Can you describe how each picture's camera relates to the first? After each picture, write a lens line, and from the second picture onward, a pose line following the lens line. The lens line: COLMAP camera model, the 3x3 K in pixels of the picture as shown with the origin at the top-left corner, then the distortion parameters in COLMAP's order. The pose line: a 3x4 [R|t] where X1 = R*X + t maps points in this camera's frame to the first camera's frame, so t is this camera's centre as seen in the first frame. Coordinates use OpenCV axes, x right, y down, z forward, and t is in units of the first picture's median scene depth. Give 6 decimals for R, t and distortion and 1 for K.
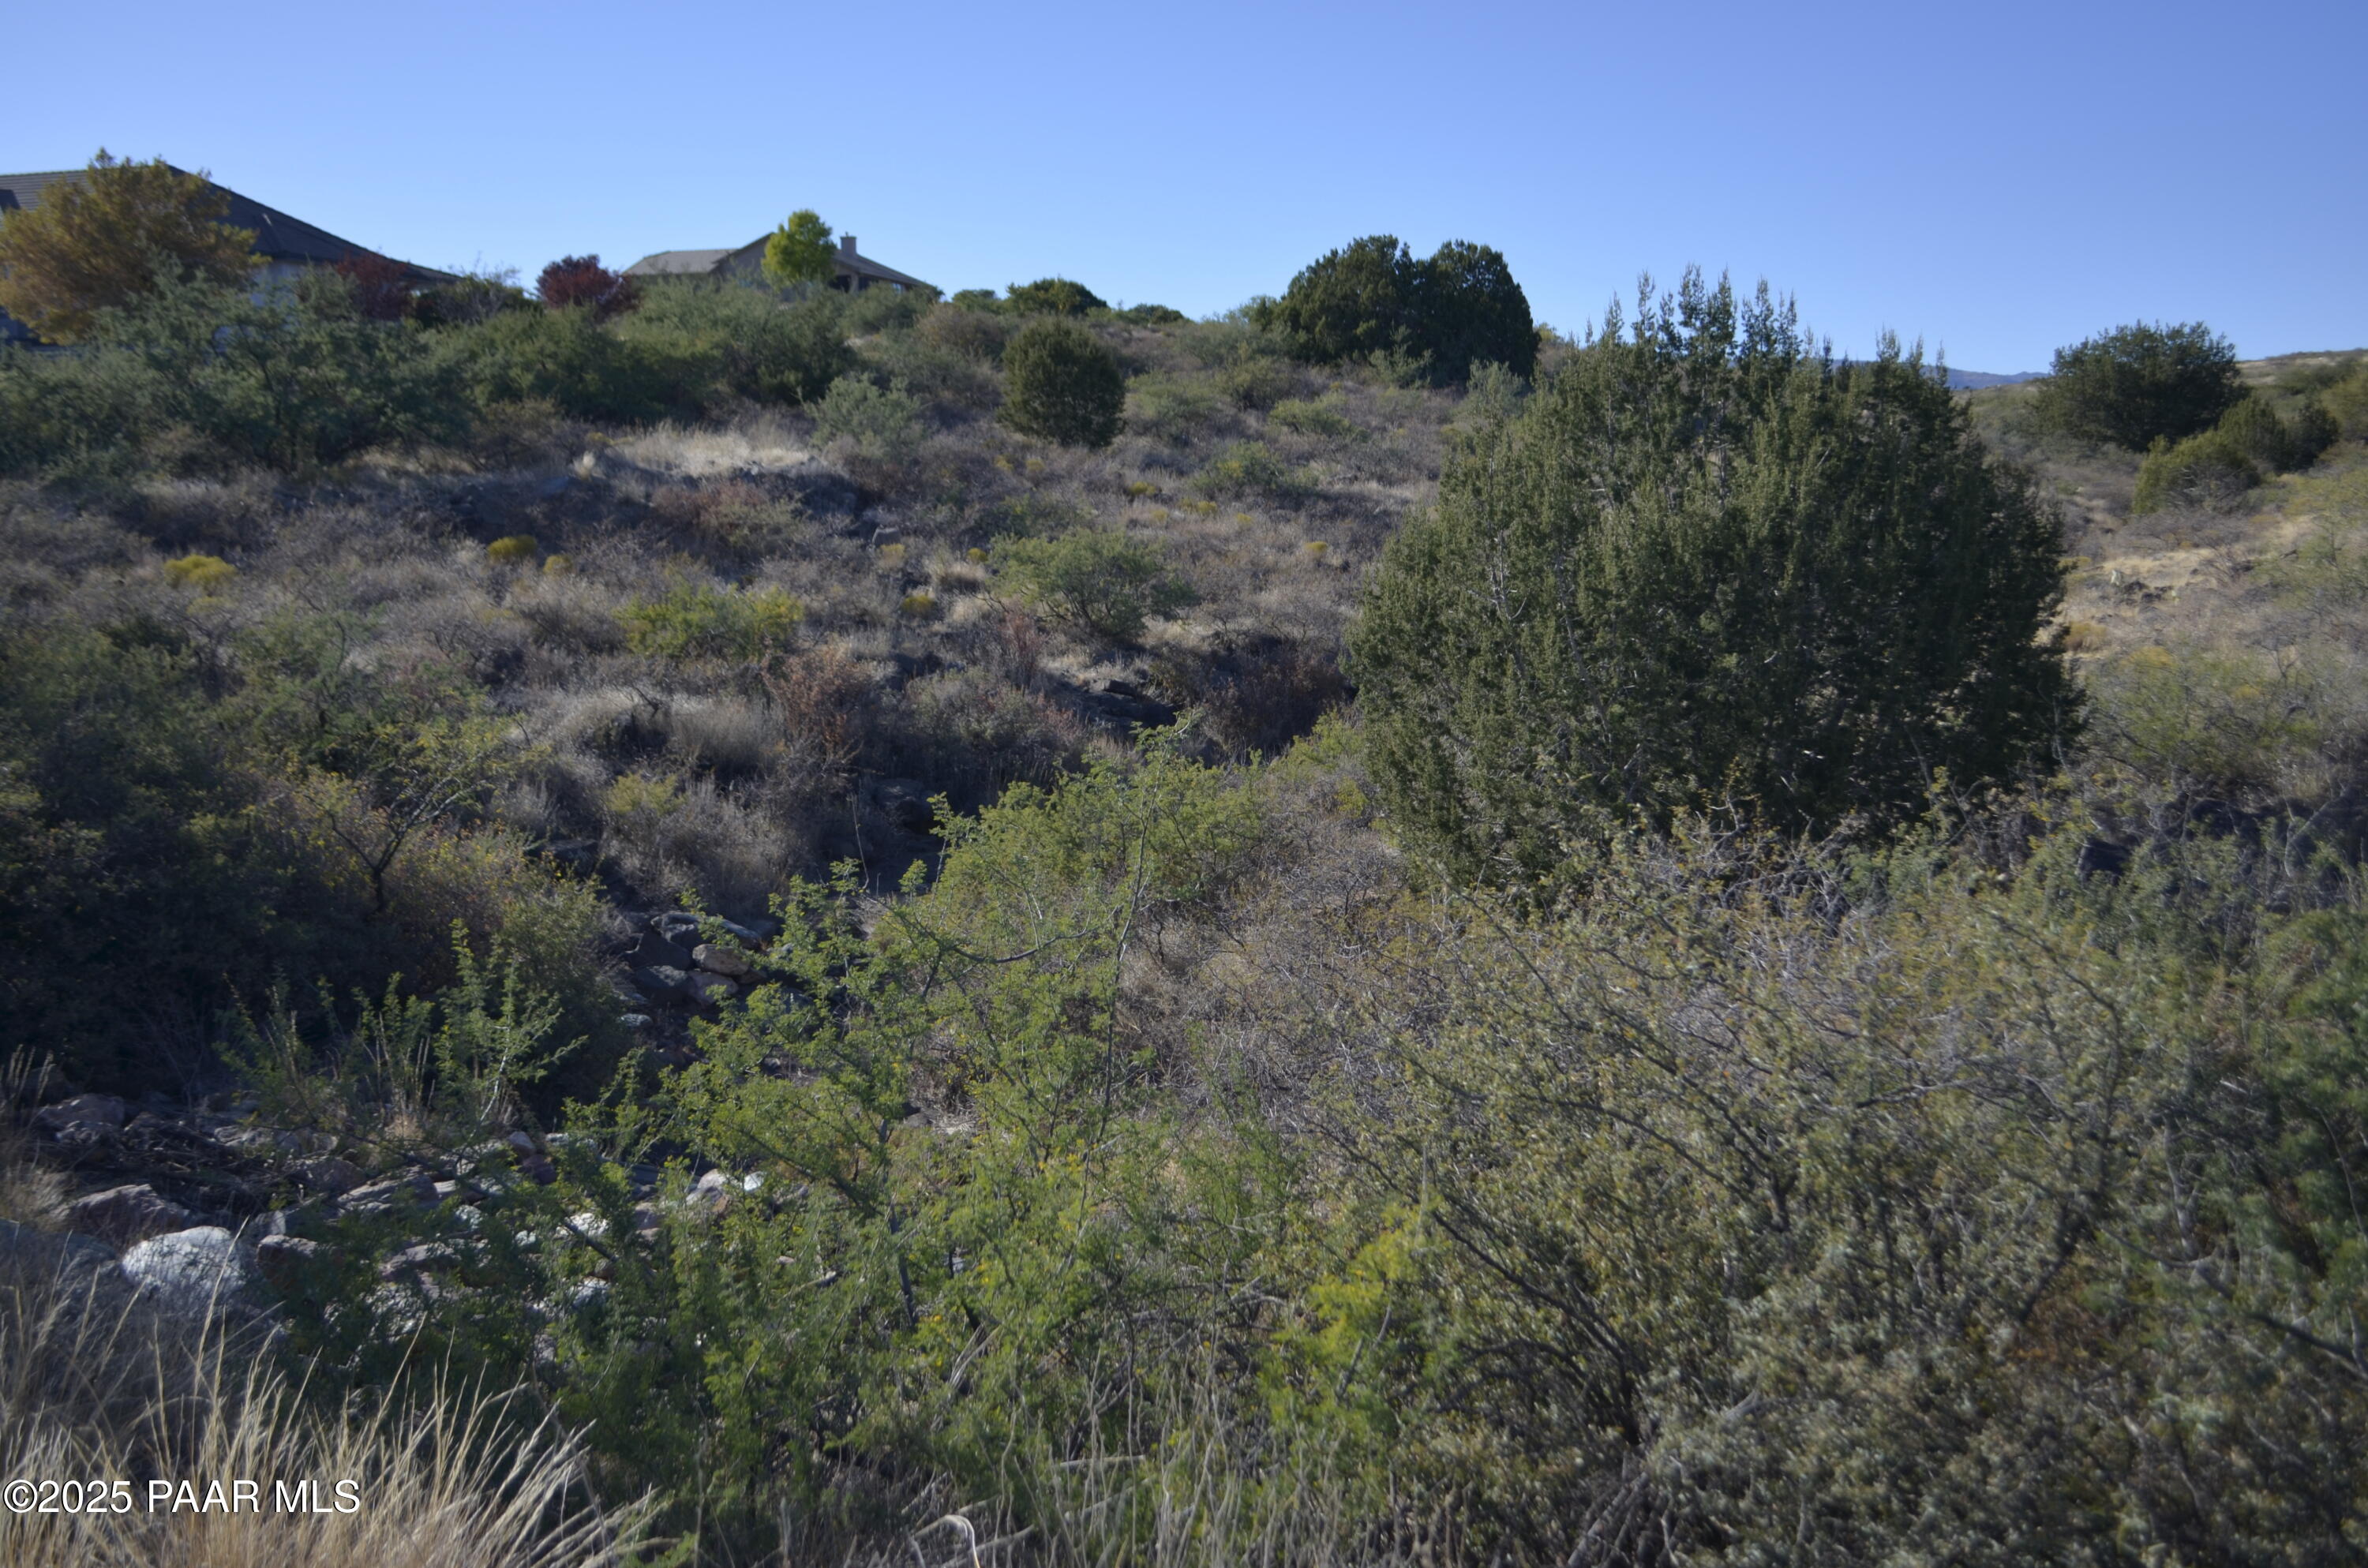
lens RADIAL K [[2217.9, 0, 1184.0], [0, 2217.9, 784.0], [0, 0, 1]] dist [-0.023513, 0.000795]
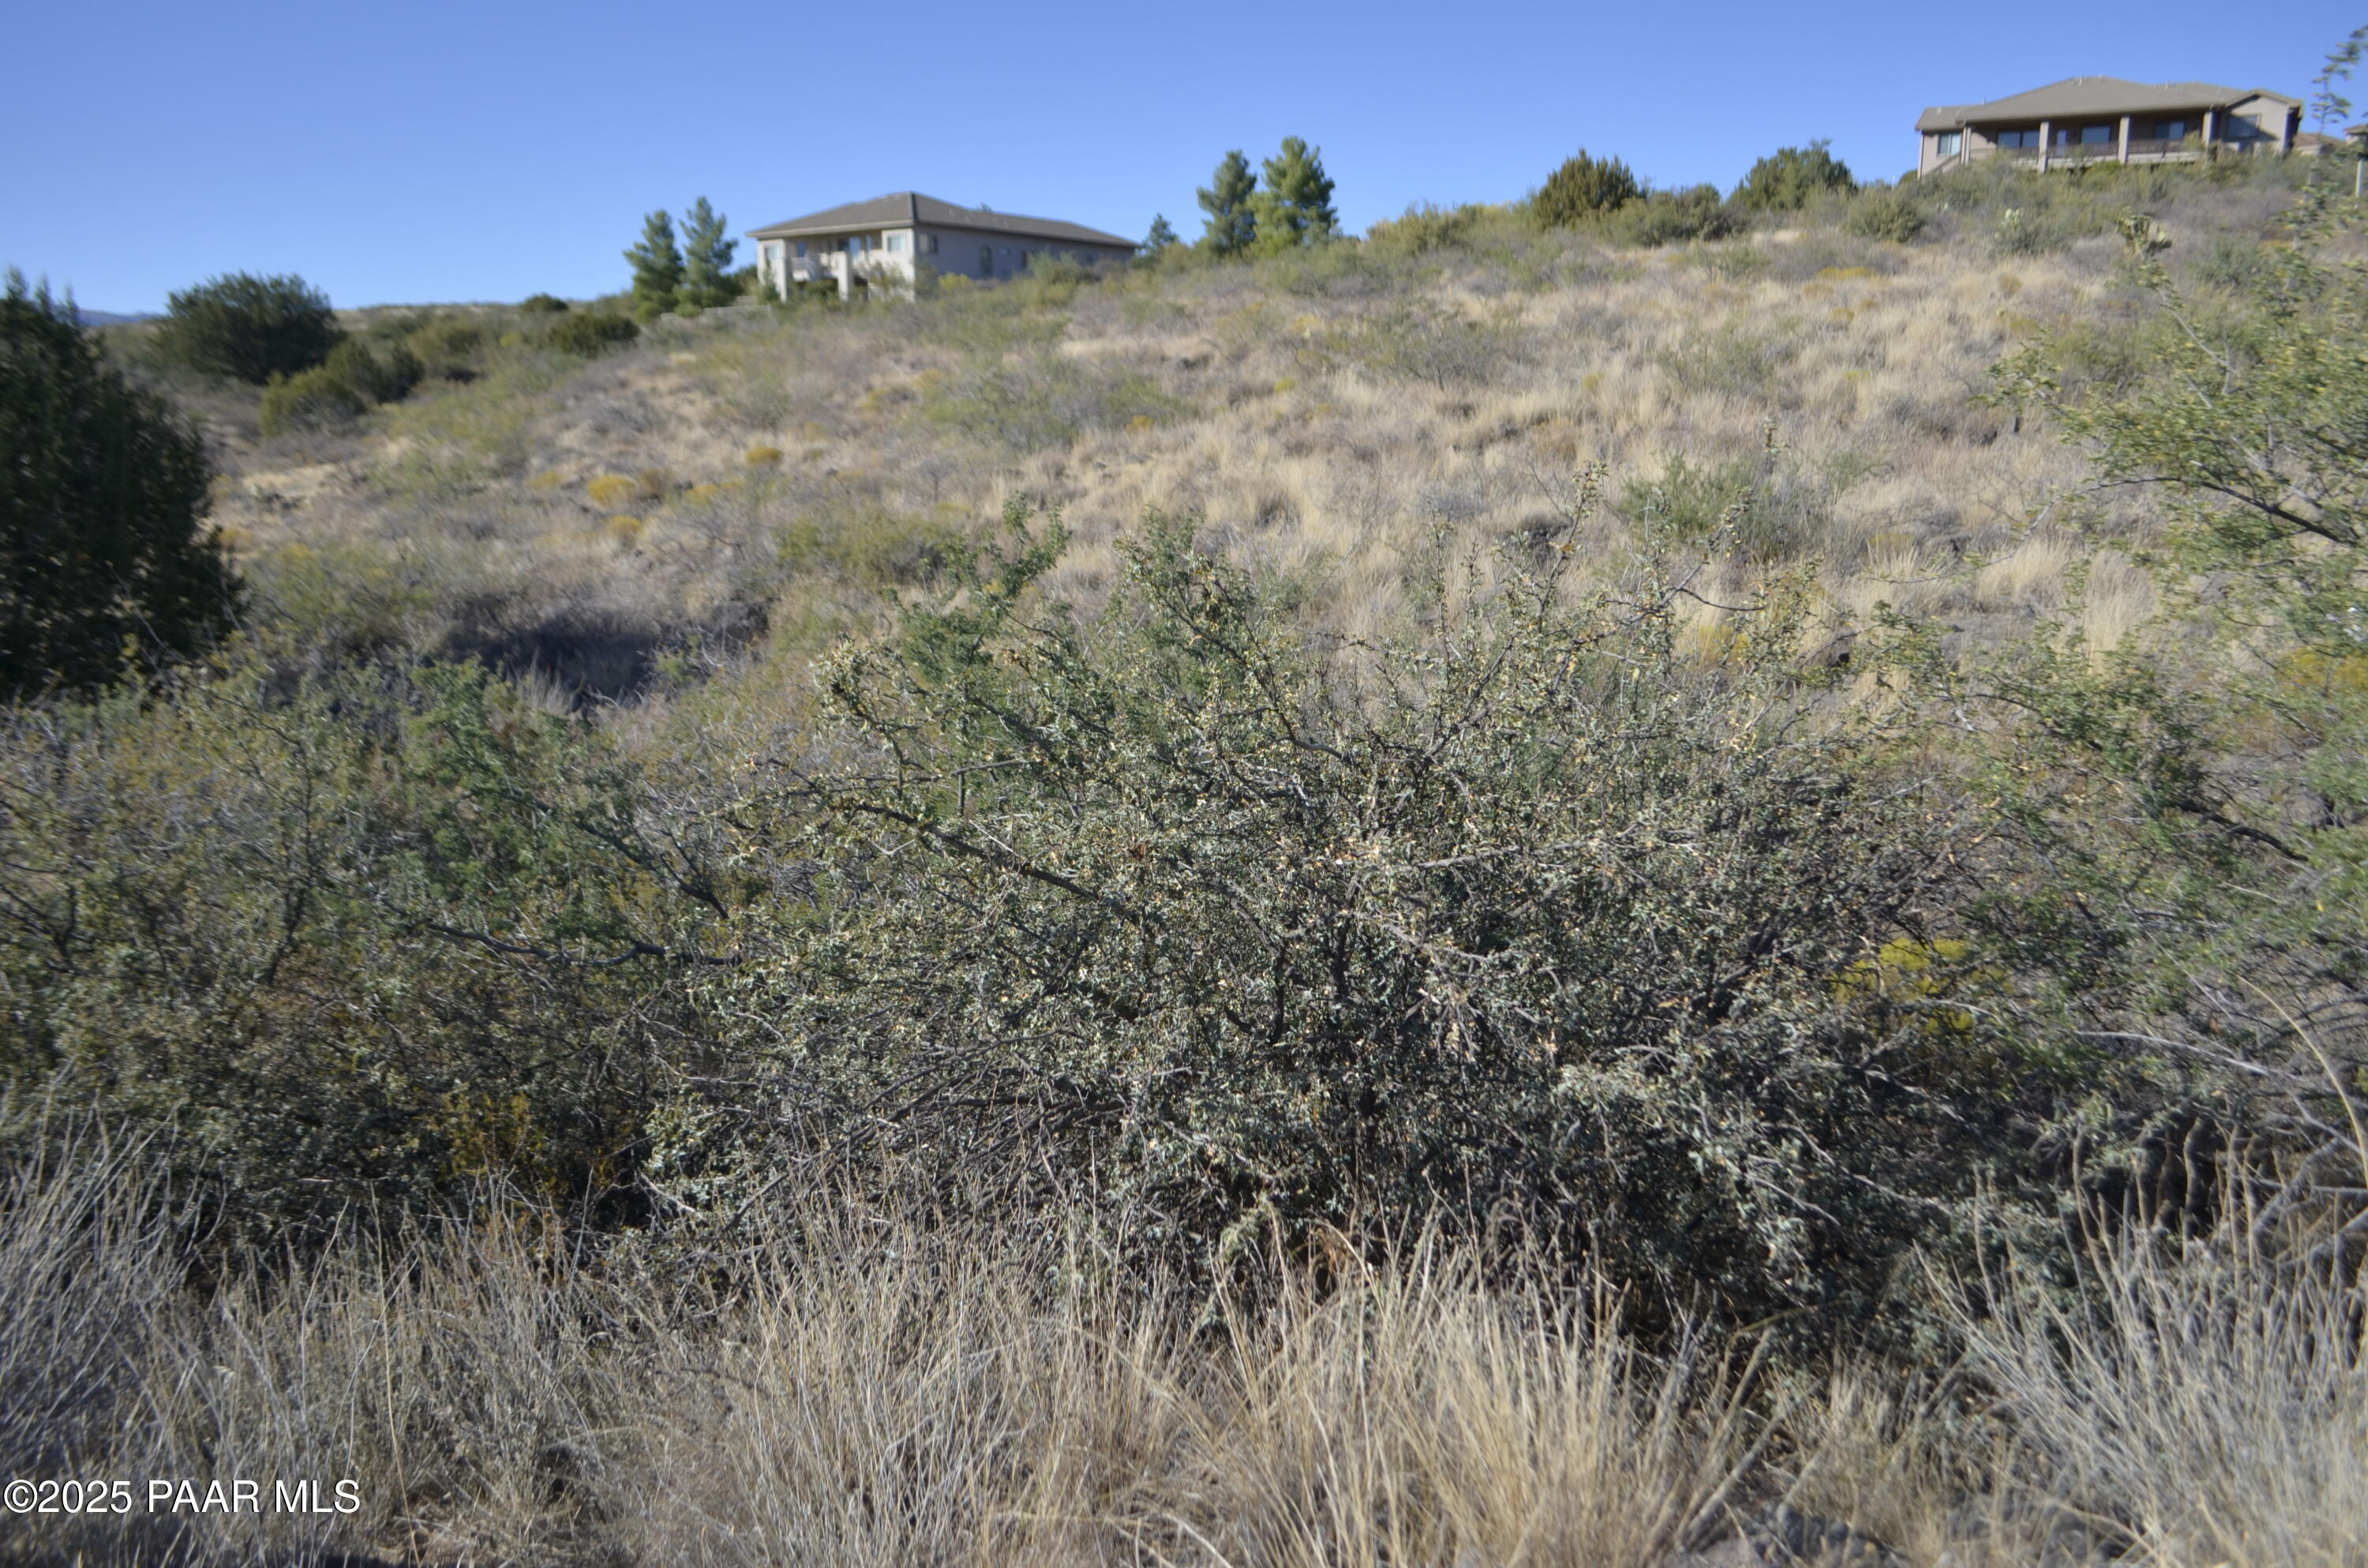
lens RADIAL K [[1862.2, 0, 1184.0], [0, 1862.2, 784.0], [0, 0, 1]] dist [0.001508, -0.000131]
pose [[0.655382, -0.148511, 0.740553, -0.047413], [0.103686, 0.988886, 0.106550, 0.022730], [-0.748146, 0.006954, 0.663497, -0.108686]]
